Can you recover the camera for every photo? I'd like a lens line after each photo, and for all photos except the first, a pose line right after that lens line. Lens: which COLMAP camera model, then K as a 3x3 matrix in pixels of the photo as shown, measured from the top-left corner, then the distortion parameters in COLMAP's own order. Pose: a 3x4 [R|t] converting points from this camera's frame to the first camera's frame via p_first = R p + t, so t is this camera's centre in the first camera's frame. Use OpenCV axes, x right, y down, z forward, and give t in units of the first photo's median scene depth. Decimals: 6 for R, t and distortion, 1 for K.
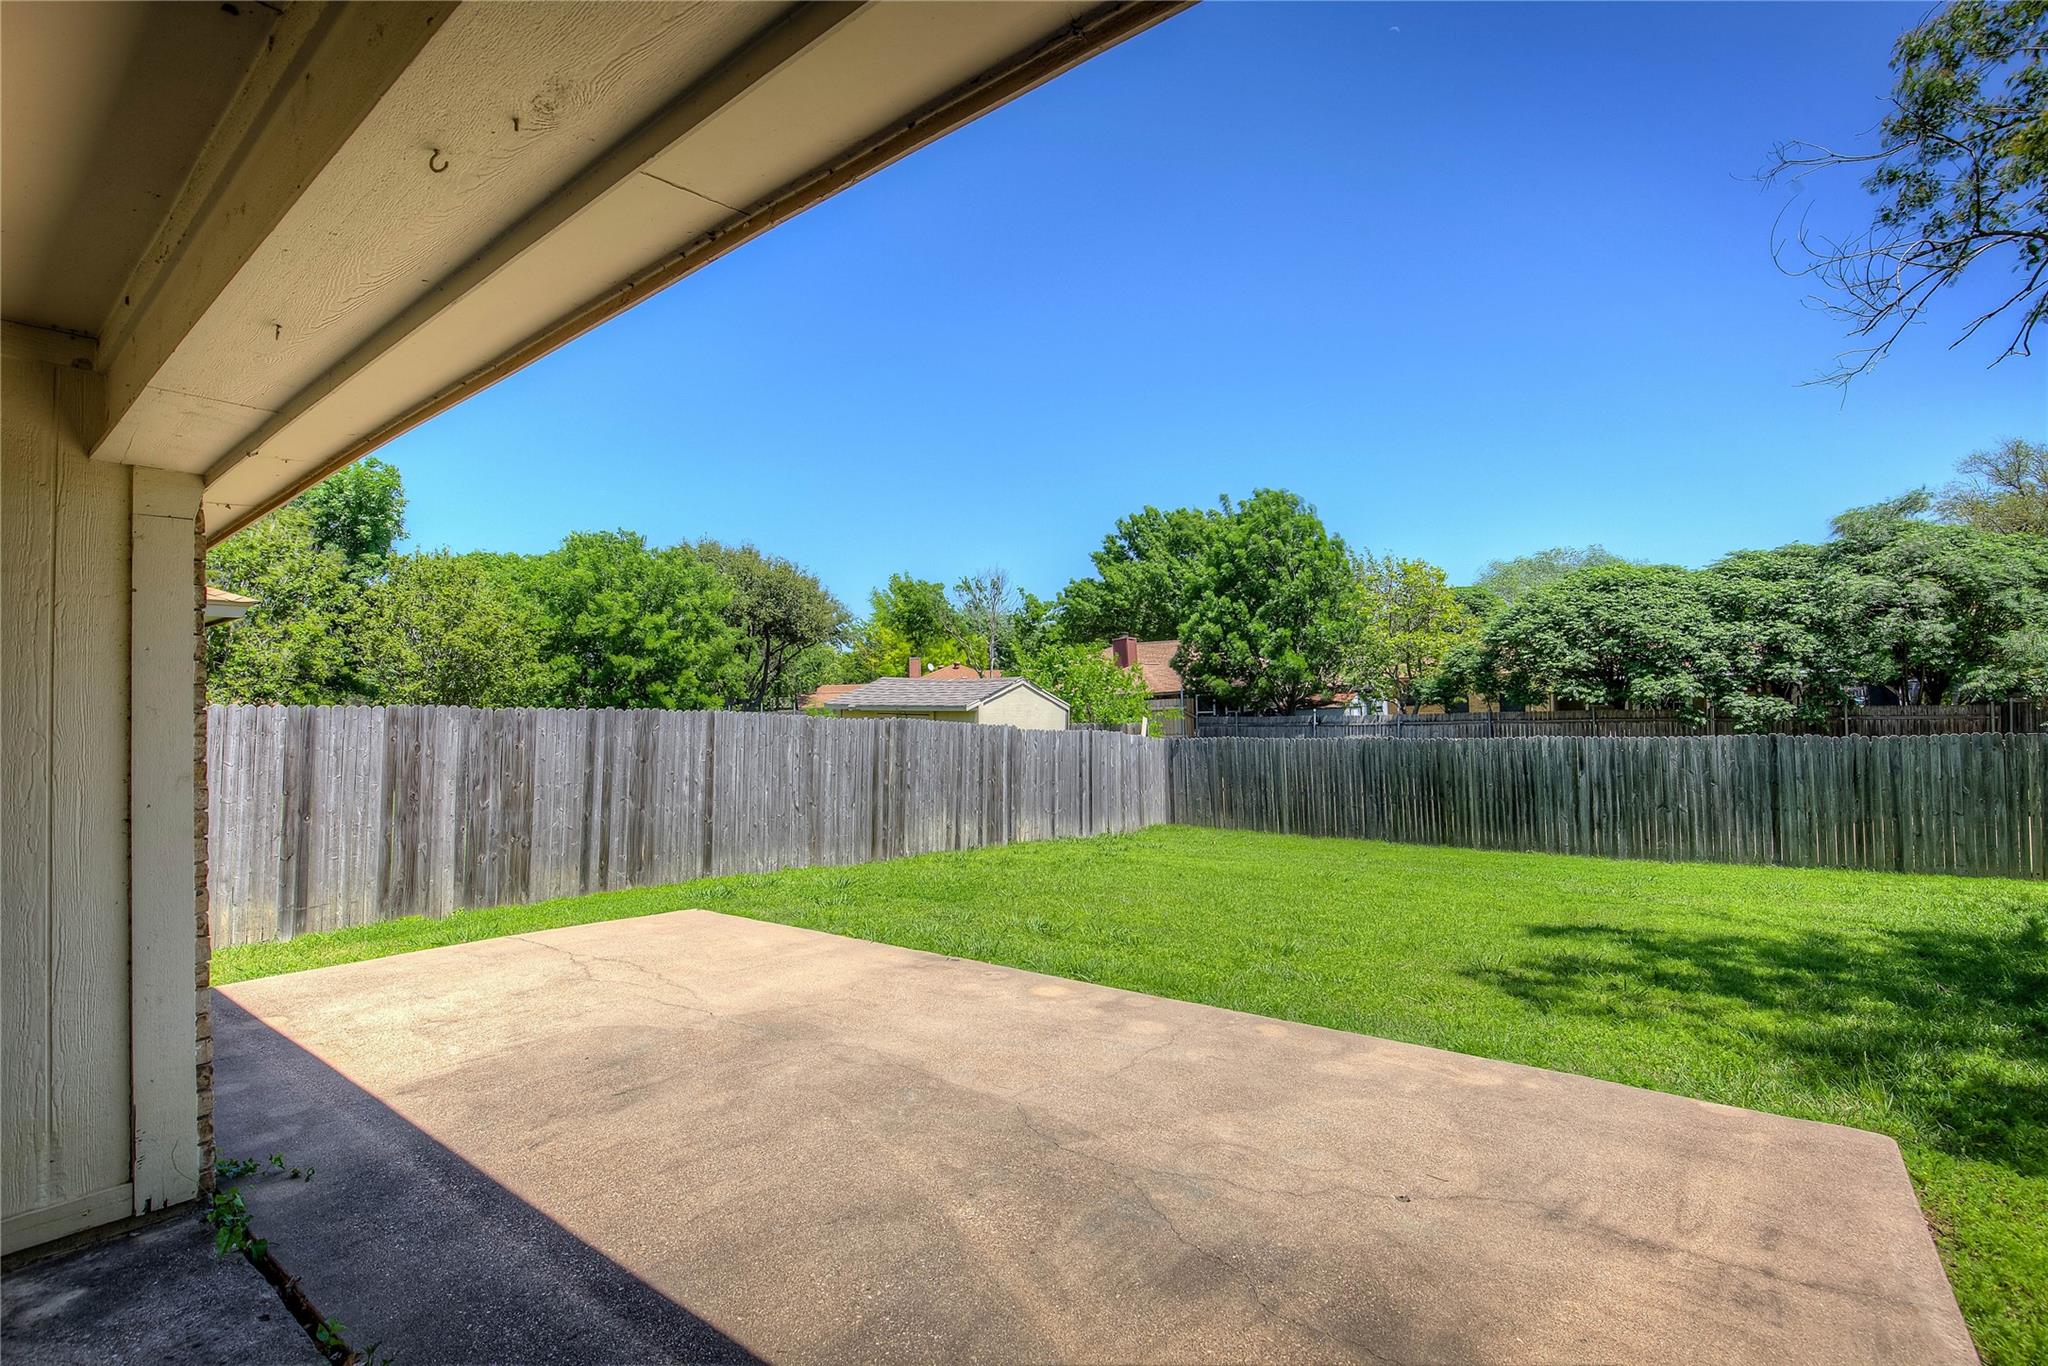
lens RADIAL K [[941.6, 0, 1028.1], [0, 941.6, 707.5], [0, 0, 1]] dist [-0.027536, 0.001036]
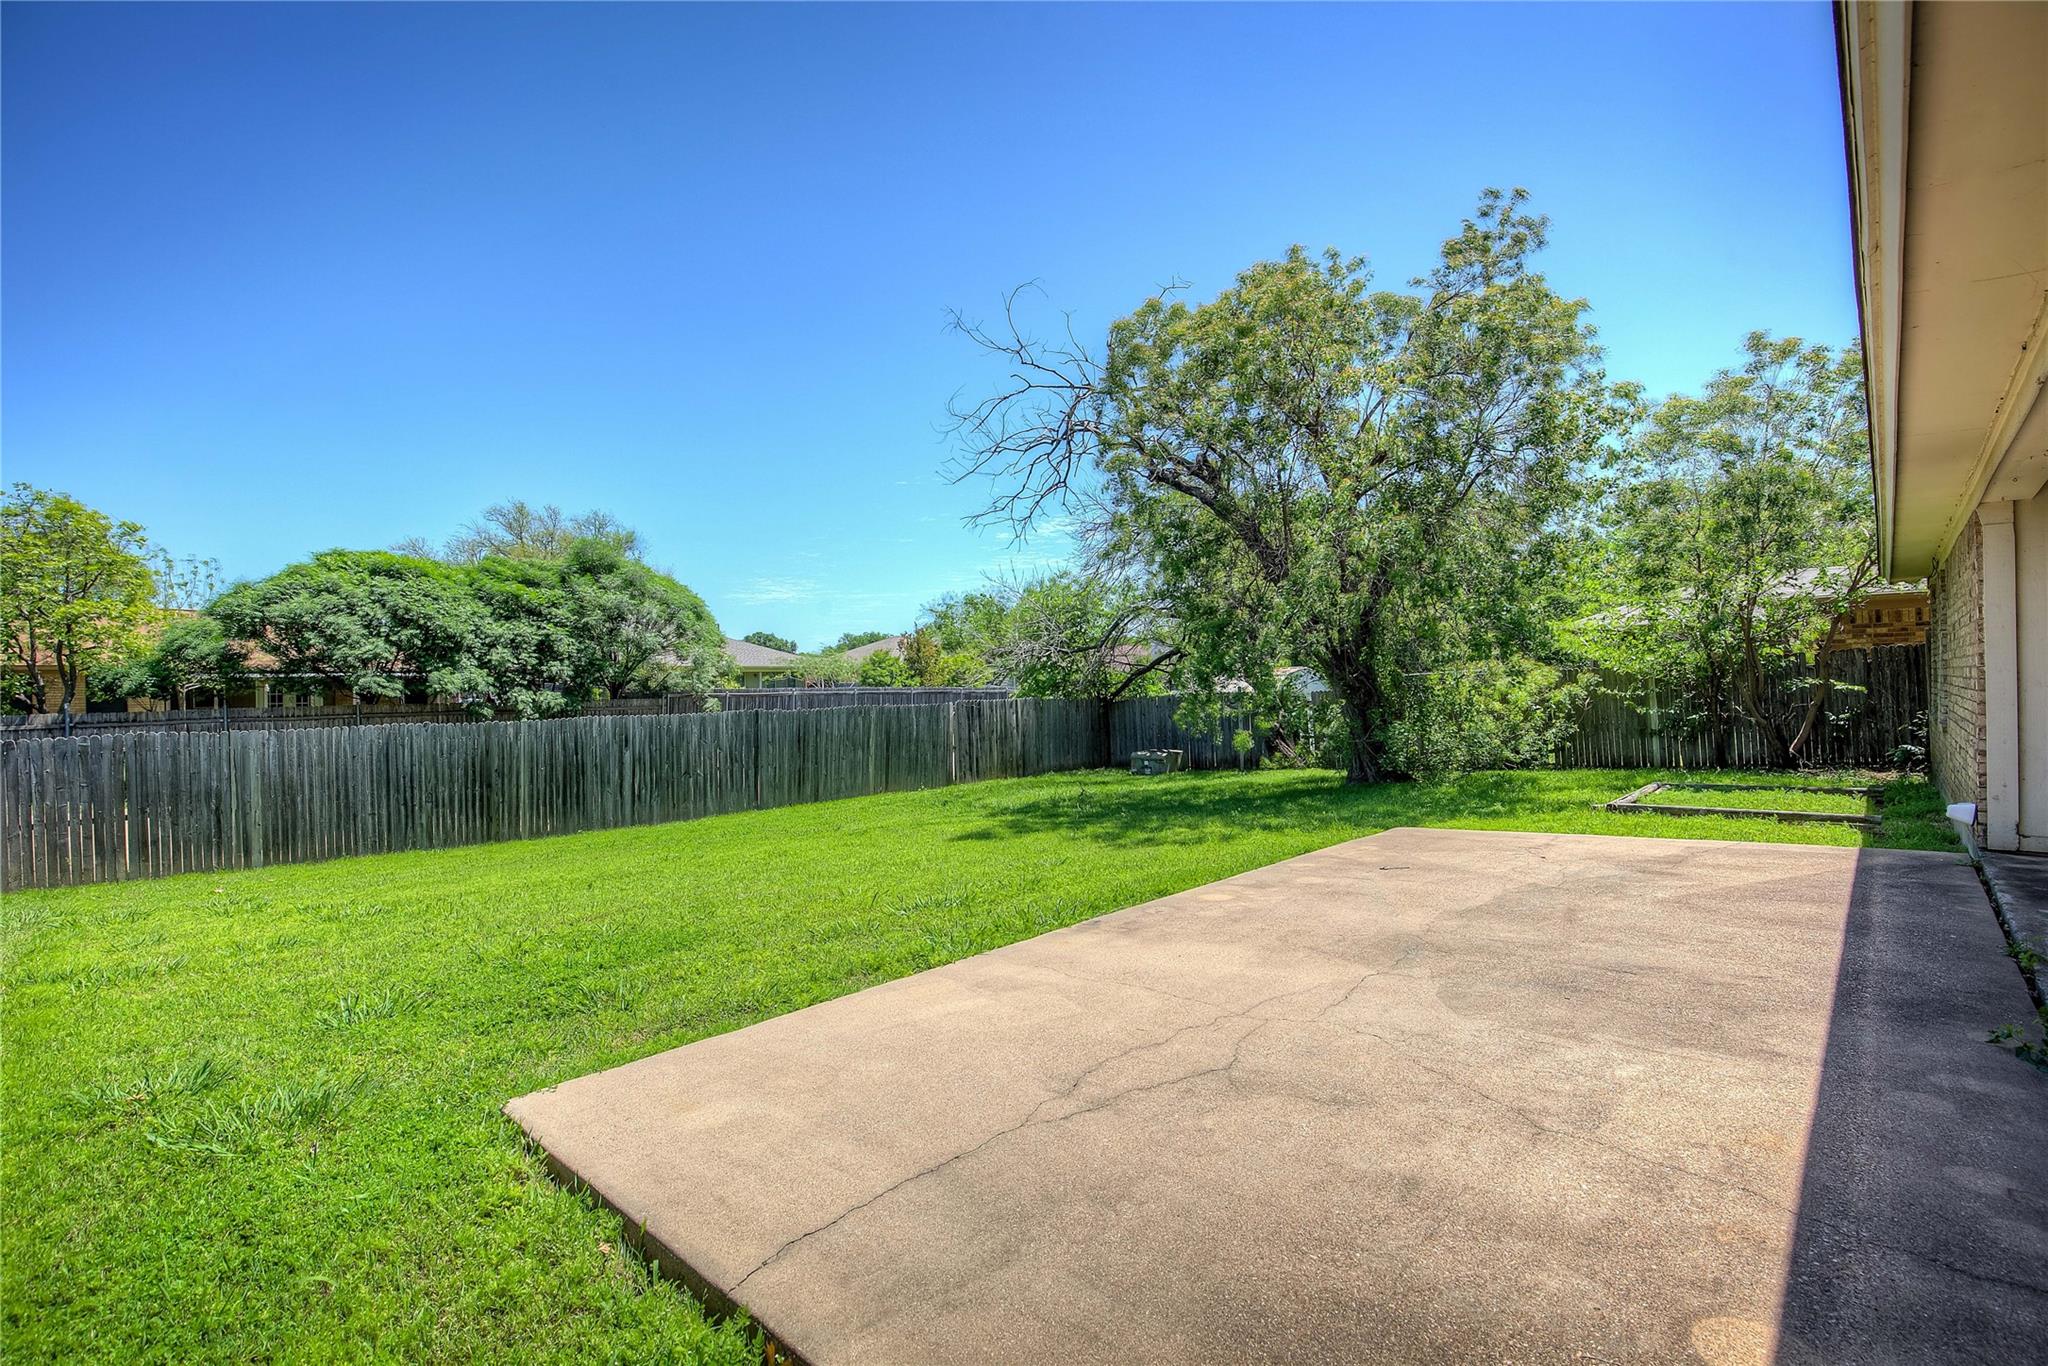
lens RADIAL K [[941.6, 0, 1028.1], [0, 941.6, 707.5], [0, 0, 1]] dist [-0.027536, 0.001036]
pose [[0.087802, 0.001675, 0.996137, -0.647367], [0.016537, 0.999858, -0.003138, 0.049187], [-0.996001, 0.016749, 0.087762, 0.668989]]
